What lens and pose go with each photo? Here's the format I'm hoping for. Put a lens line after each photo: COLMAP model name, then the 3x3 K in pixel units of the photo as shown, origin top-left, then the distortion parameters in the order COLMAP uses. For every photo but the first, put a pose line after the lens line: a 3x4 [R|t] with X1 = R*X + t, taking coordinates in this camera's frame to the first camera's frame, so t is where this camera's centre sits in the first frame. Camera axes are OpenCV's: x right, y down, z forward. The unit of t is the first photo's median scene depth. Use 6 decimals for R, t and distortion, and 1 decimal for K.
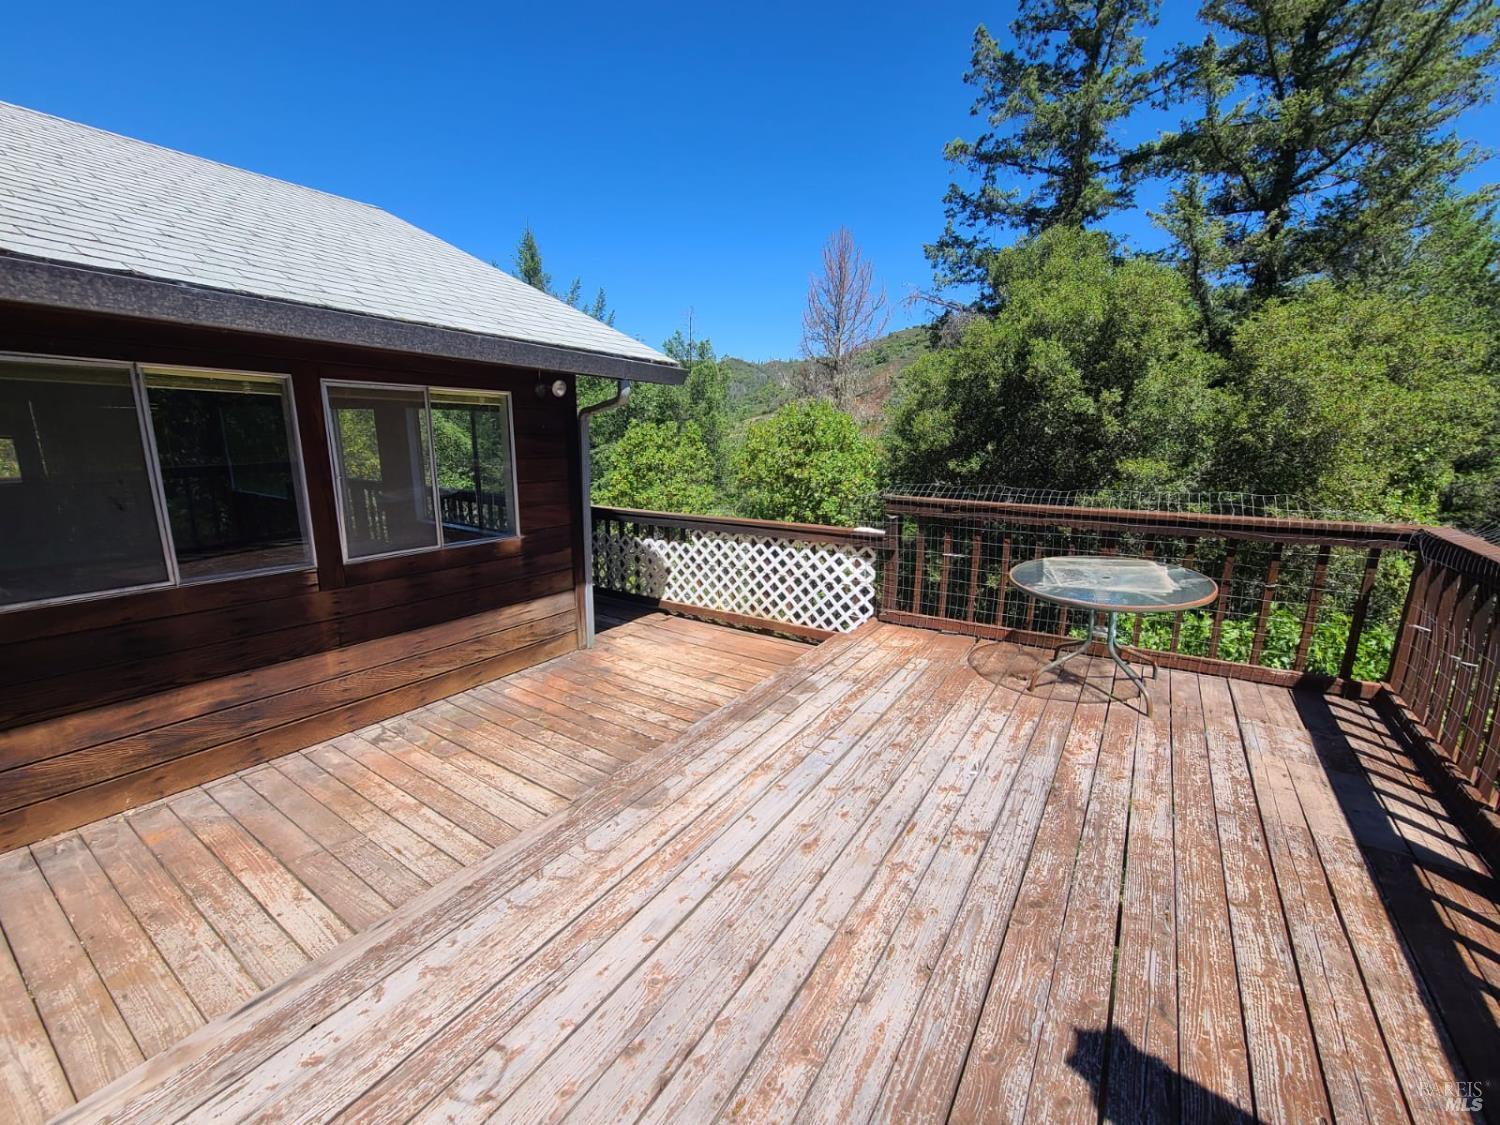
lens RADIAL K [[608.0, 0, 742.2], [0, 608.0, 565.5], [0, 0, 1]] dist [0.000944, -0.000014]
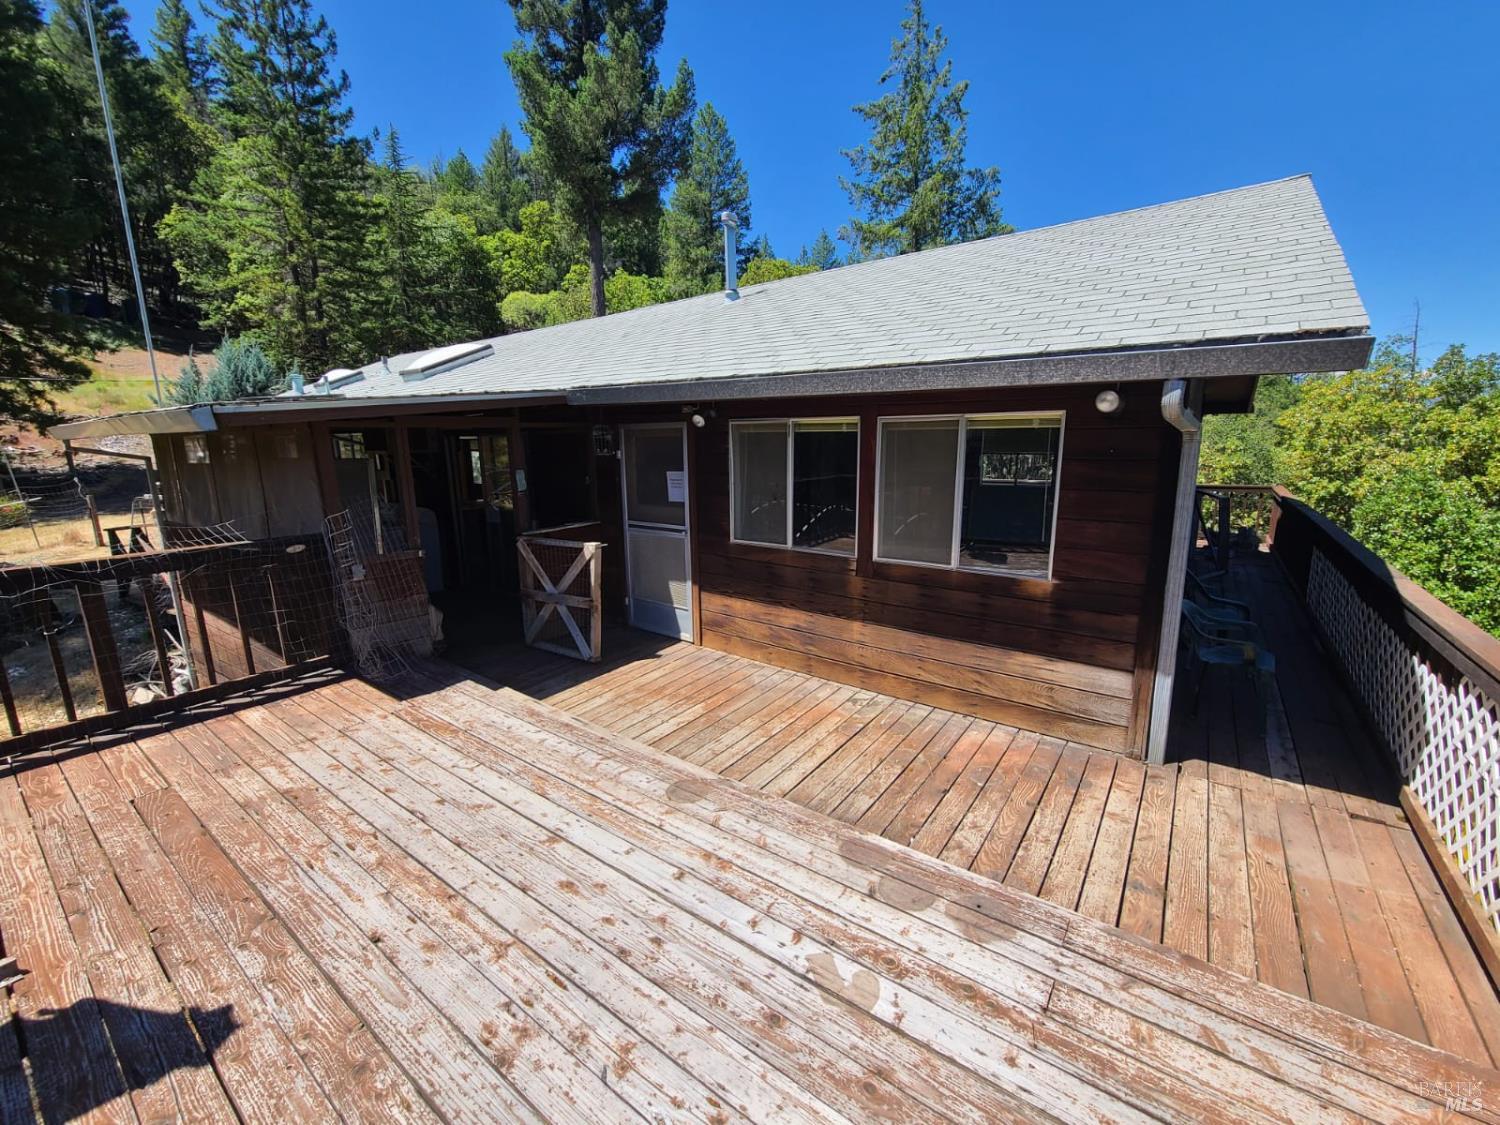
lens RADIAL K [[616.6, 0, 753.0], [0, 616.6, 564.4], [0, 0, 1]] dist [-0.000610, -0.000784]
pose [[-0.041112, 0.183730, -0.982117, 0.640097], [-0.206512, 0.960161, 0.188267, -0.188903], [0.977580, 0.210559, -0.001532, 0.768769]]
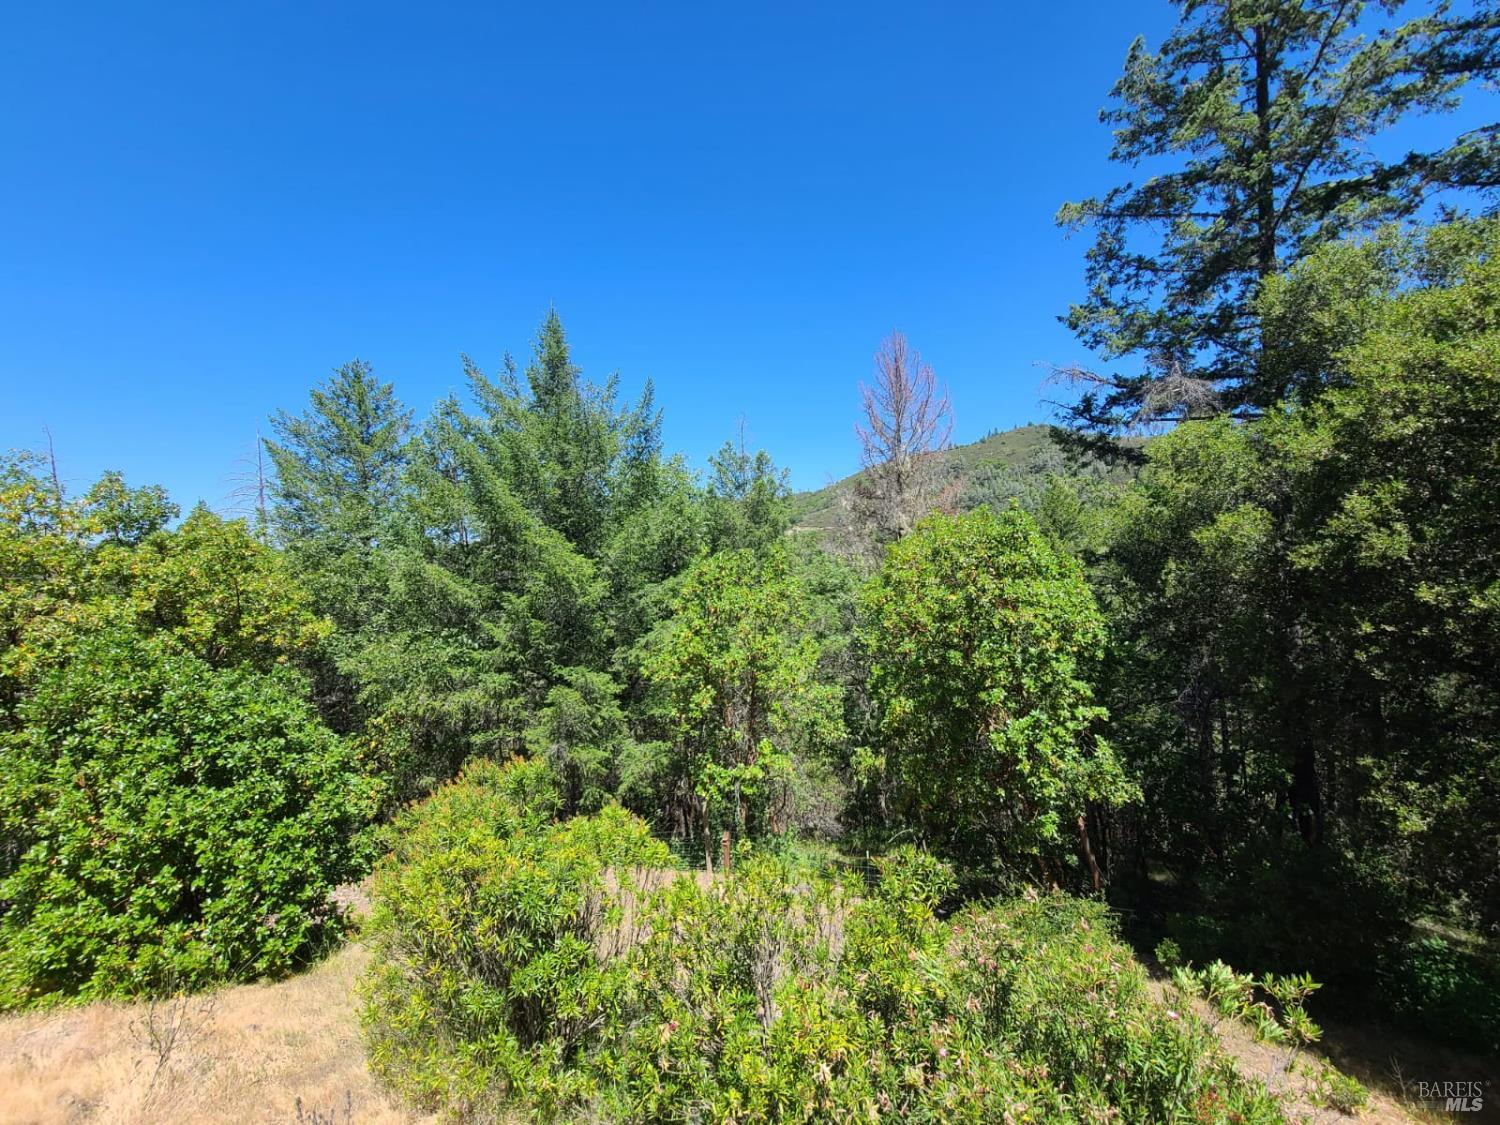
lens RADIAL K [[616.6, 0, 753.0], [0, 616.6, 564.4], [0, 0, 1]] dist [-0.000610, -0.000784]
pose [[0.997974, -0.052680, 0.035676, -1.073712], [0.059161, 0.974668, -0.215689, -0.472713], [-0.023410, 0.217363, 0.975810, 2.302764]]
